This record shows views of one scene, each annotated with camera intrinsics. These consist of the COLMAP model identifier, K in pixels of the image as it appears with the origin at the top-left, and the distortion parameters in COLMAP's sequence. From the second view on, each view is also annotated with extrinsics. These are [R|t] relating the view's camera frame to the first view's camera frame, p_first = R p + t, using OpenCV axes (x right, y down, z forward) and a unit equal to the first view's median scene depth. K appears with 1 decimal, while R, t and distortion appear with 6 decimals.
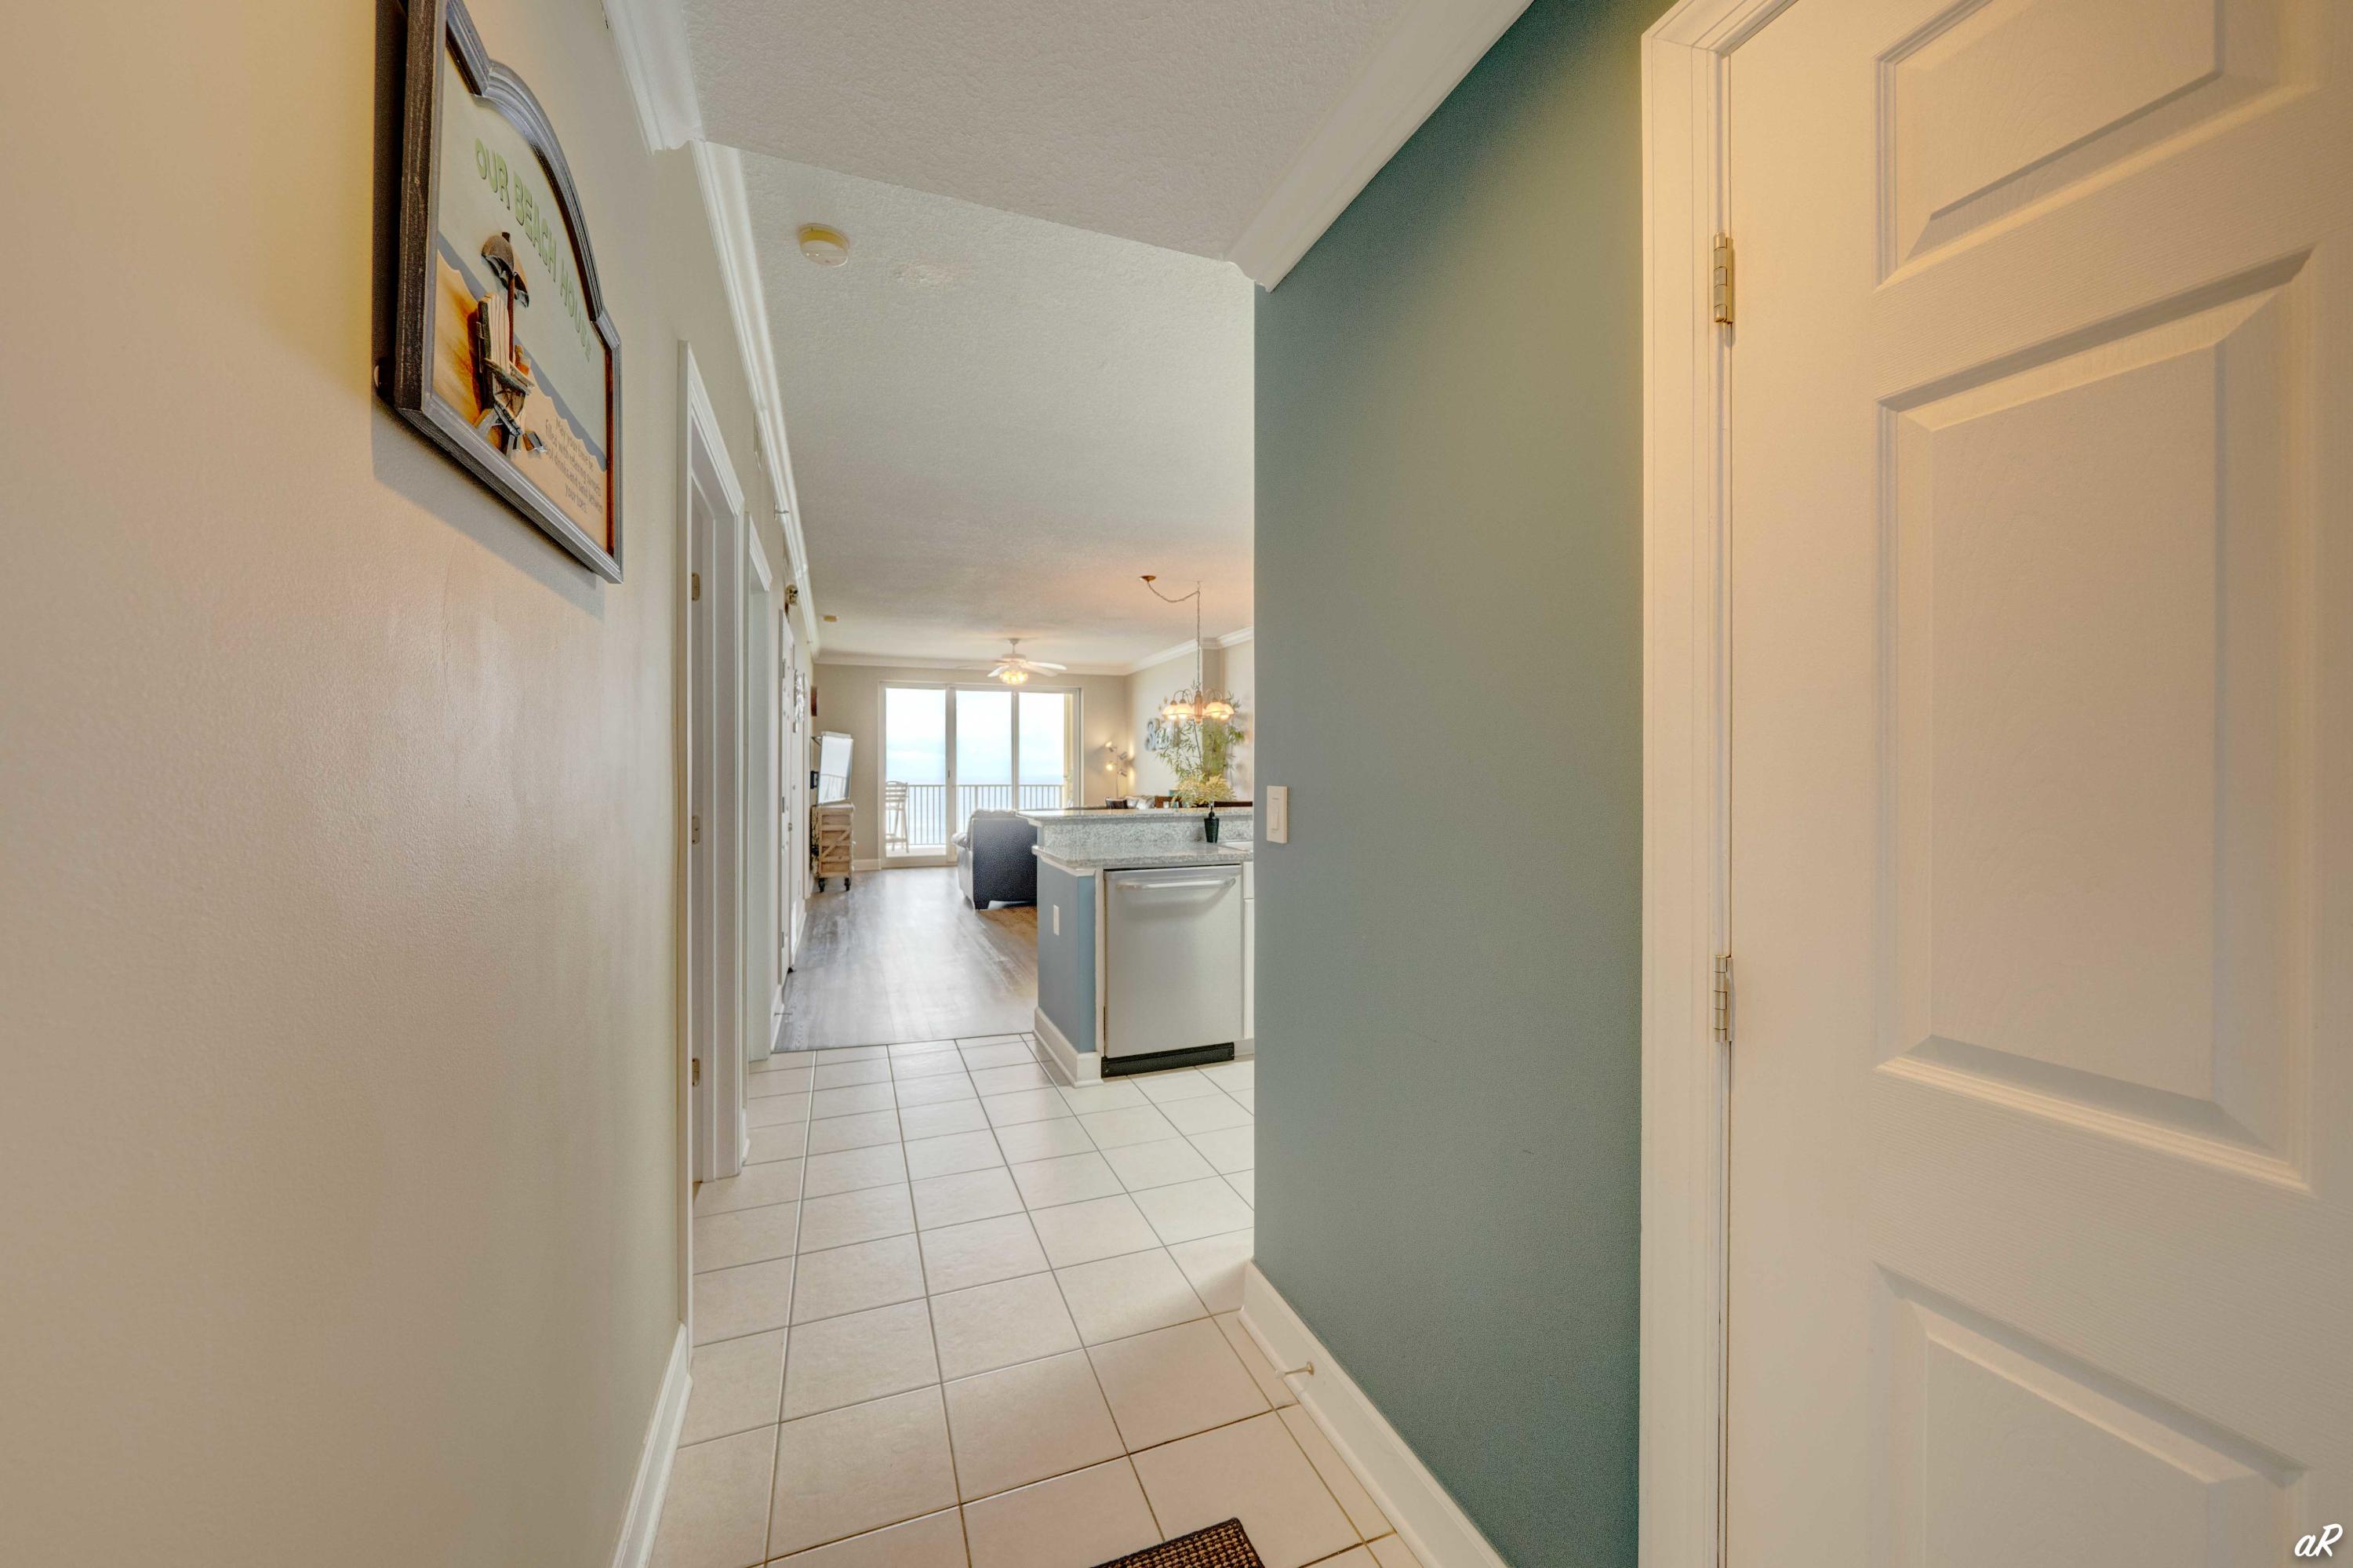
lens RADIAL K [[838.8, 0, 1174.0], [0, 838.8, 770.6], [0, 0, 1]] dist [-0.001268, -0.000349]
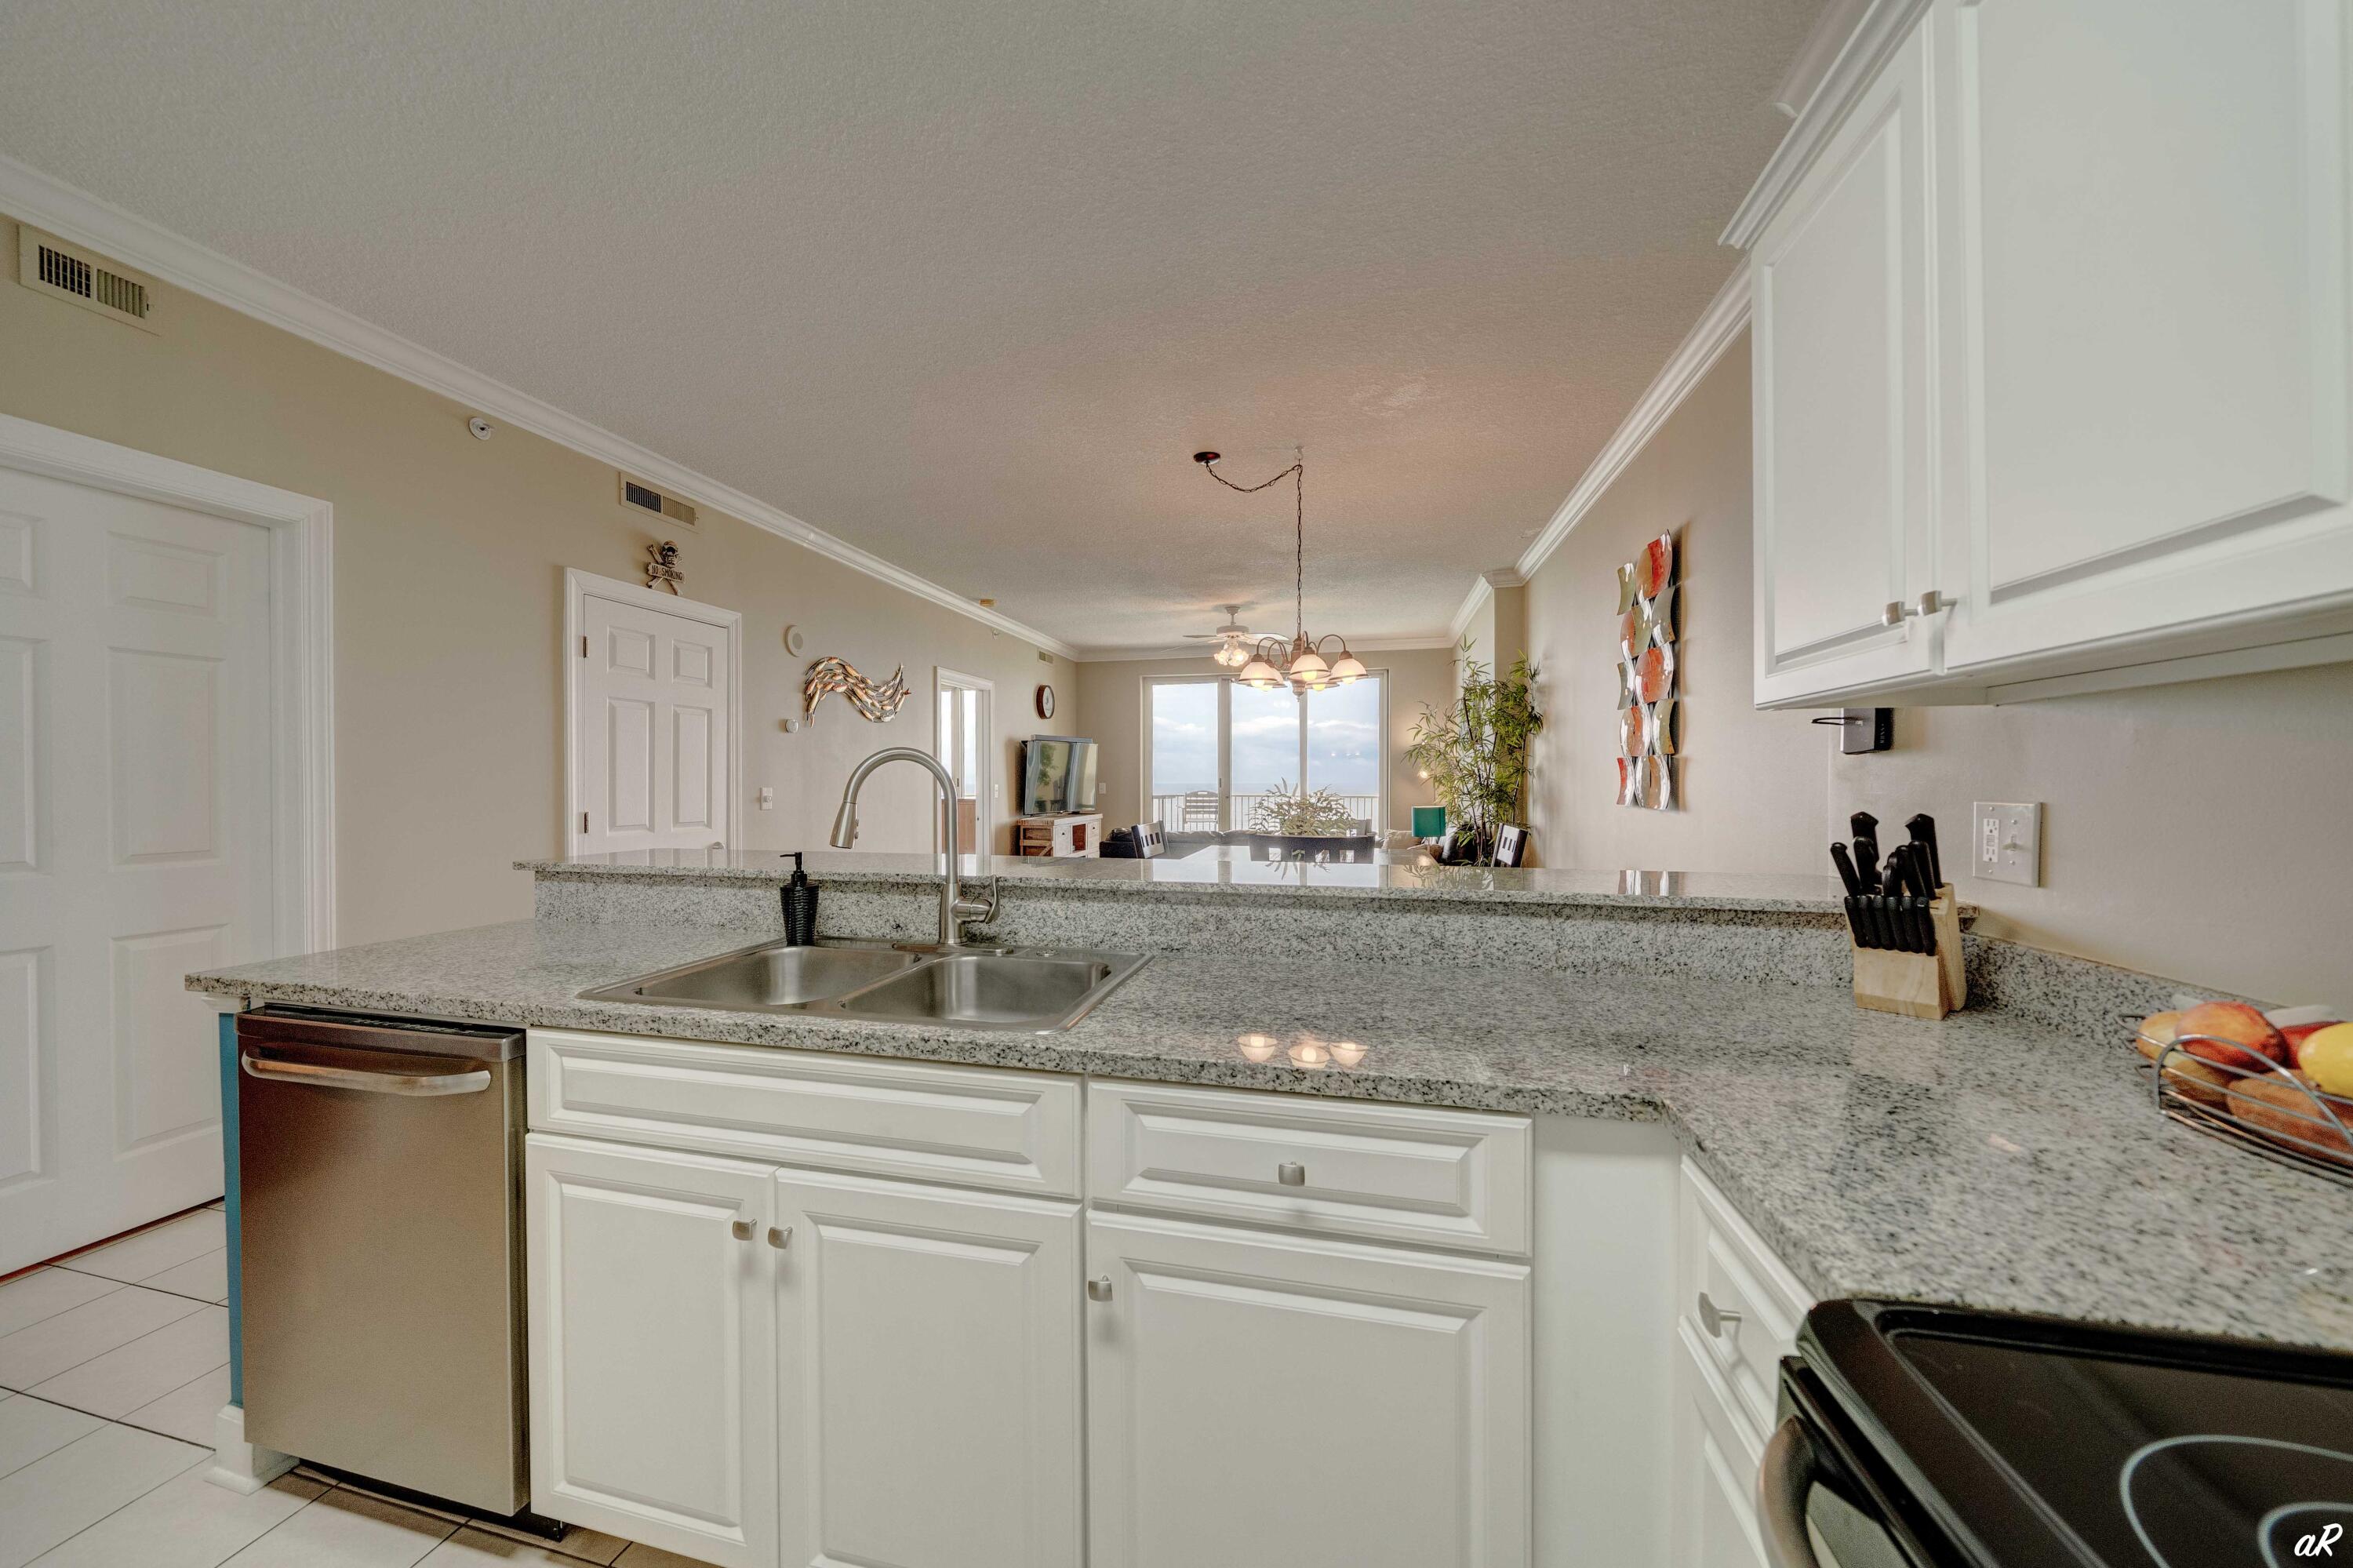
lens RADIAL K [[838.8, 0, 1148.1], [0, 838.8, 776.9], [0, 0, 1]] dist [-0.001268, -0.000349]
pose [[0.810833, -0.001534, -0.585275, 0.194489], [0.000134, 0.999997, -0.002436, 0.000871], [0.585277, 0.001896, 0.810831, 0.329847]]
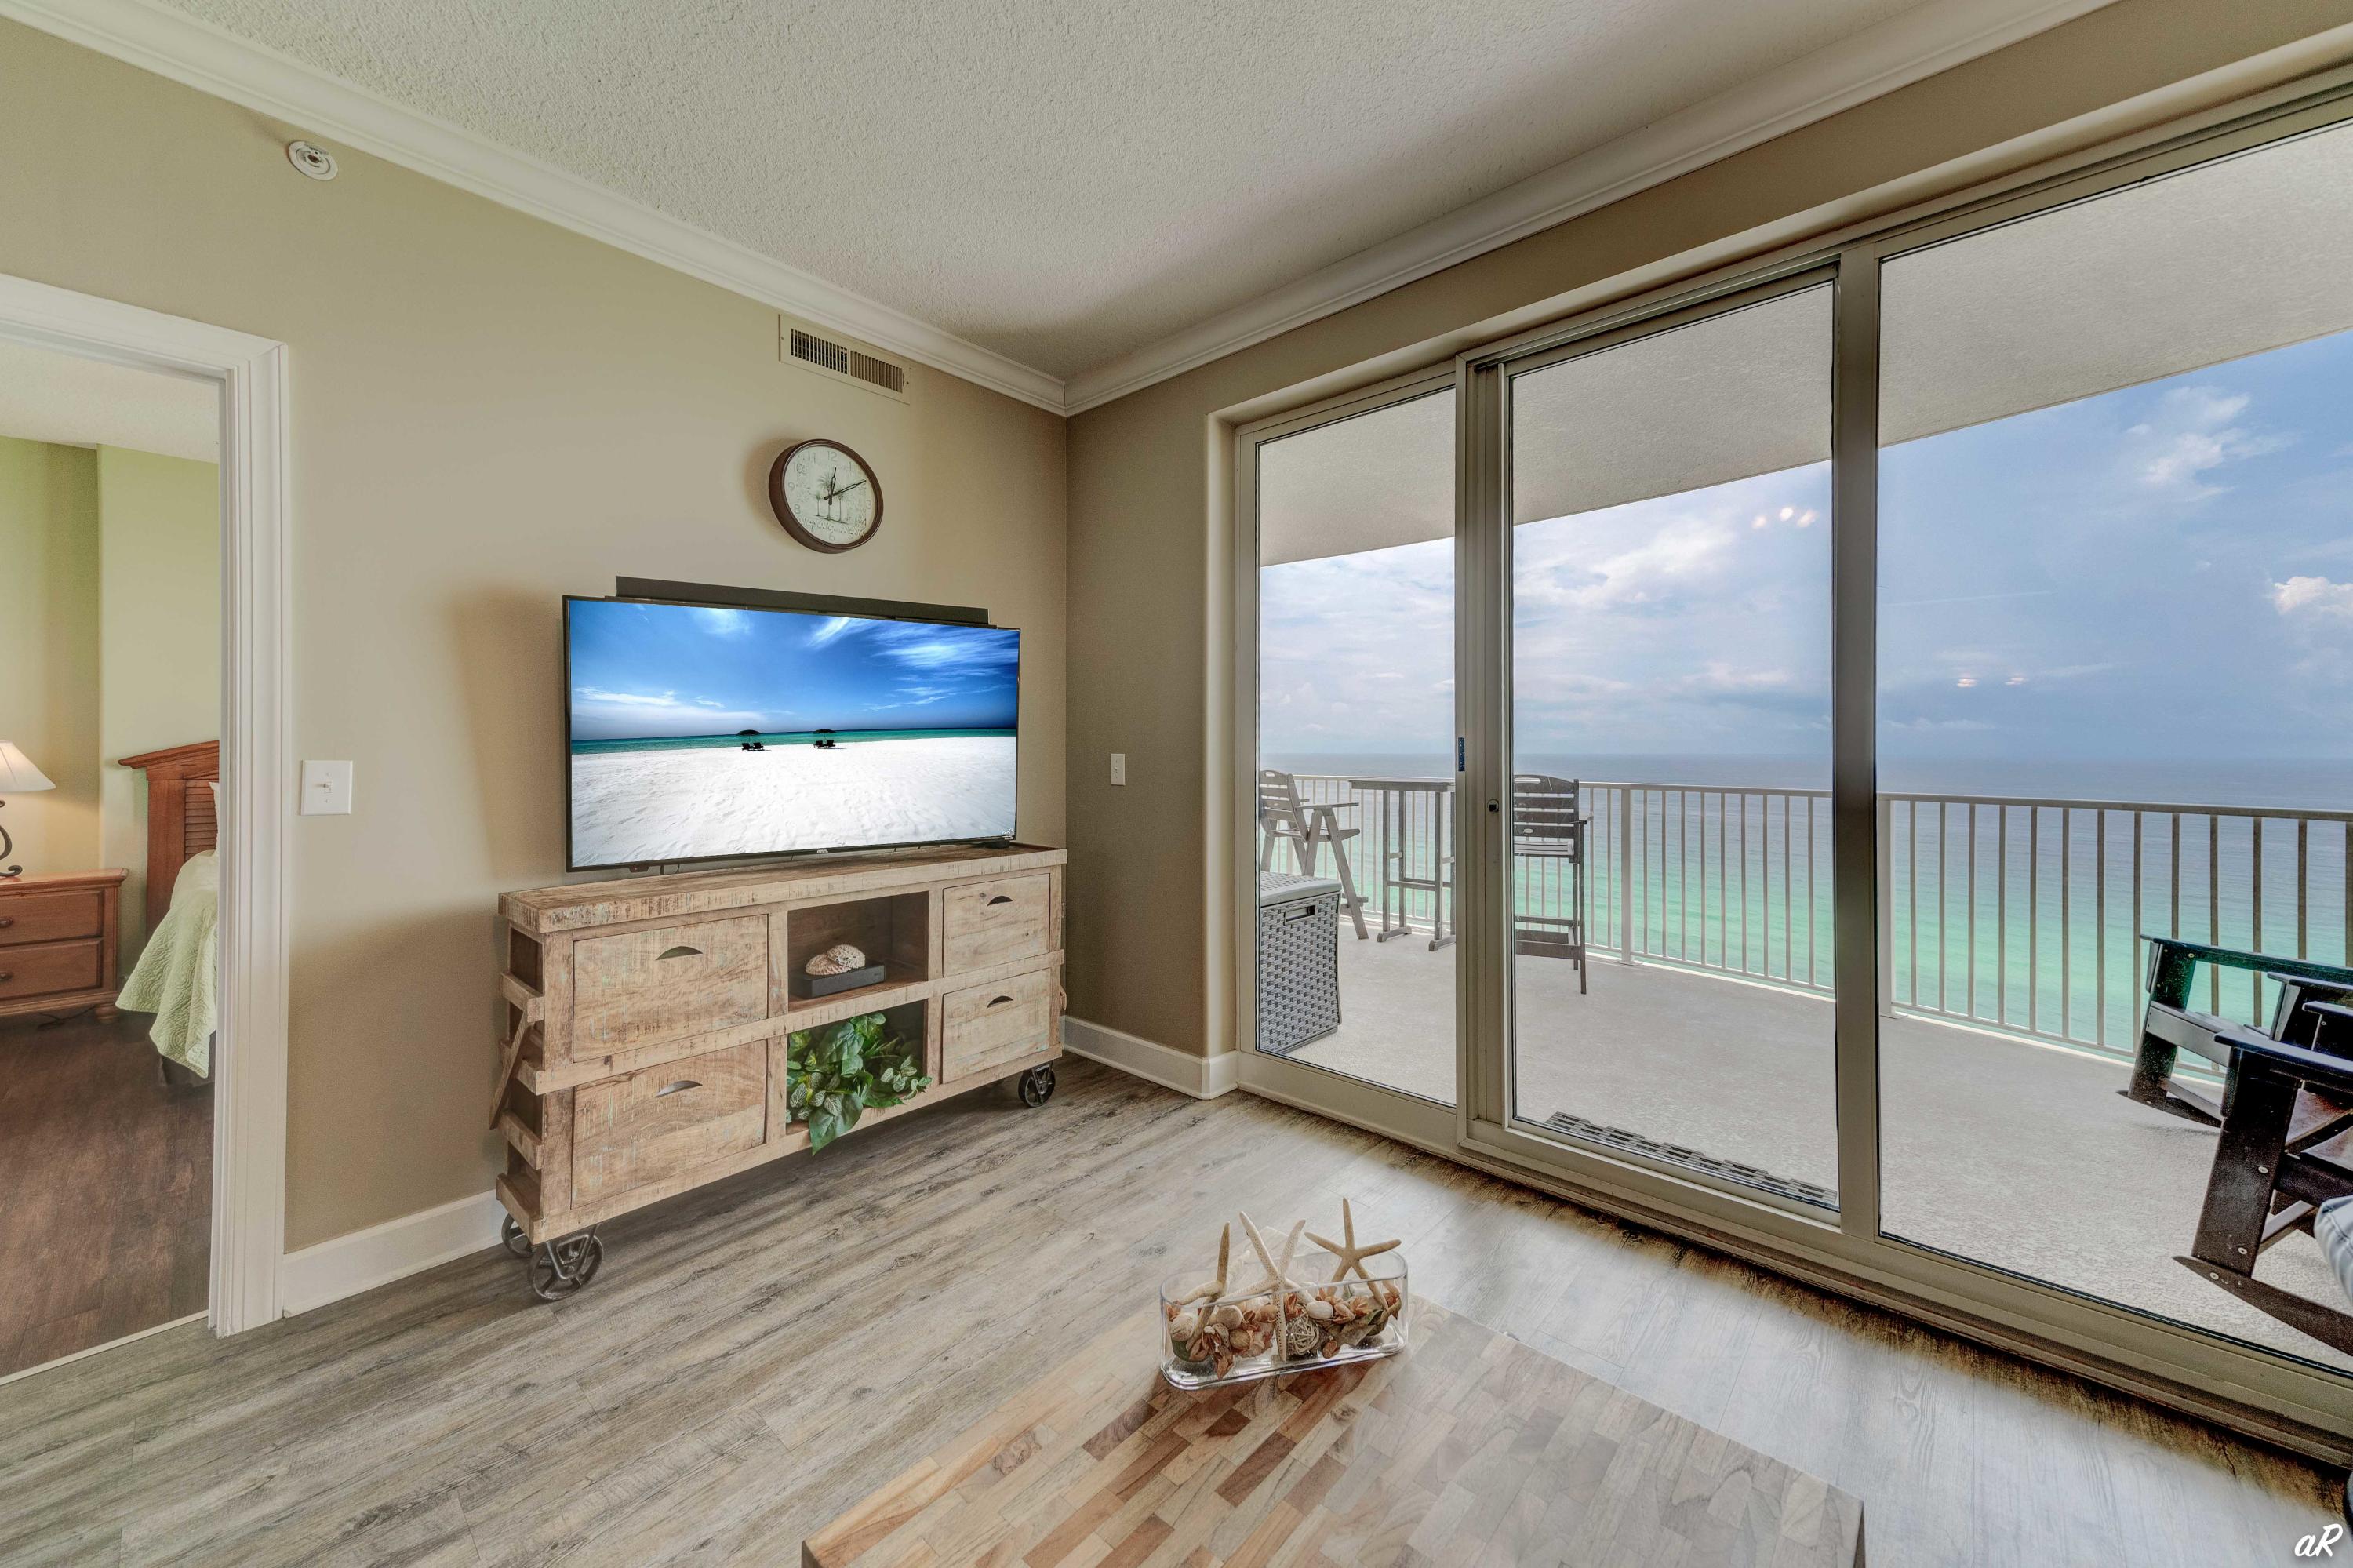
lens RADIAL K [[838.8, 0, 1175.7], [0, 838.8, 754.1], [0, 0, 1]] dist [-0.001268, -0.000349]
pose [[0.431250, 0.008185, -0.902195, -0.122332], [-0.001938, 0.999965, 0.008146, 0.002629], [0.902230, -0.001765, 0.431251, 0.992054]]
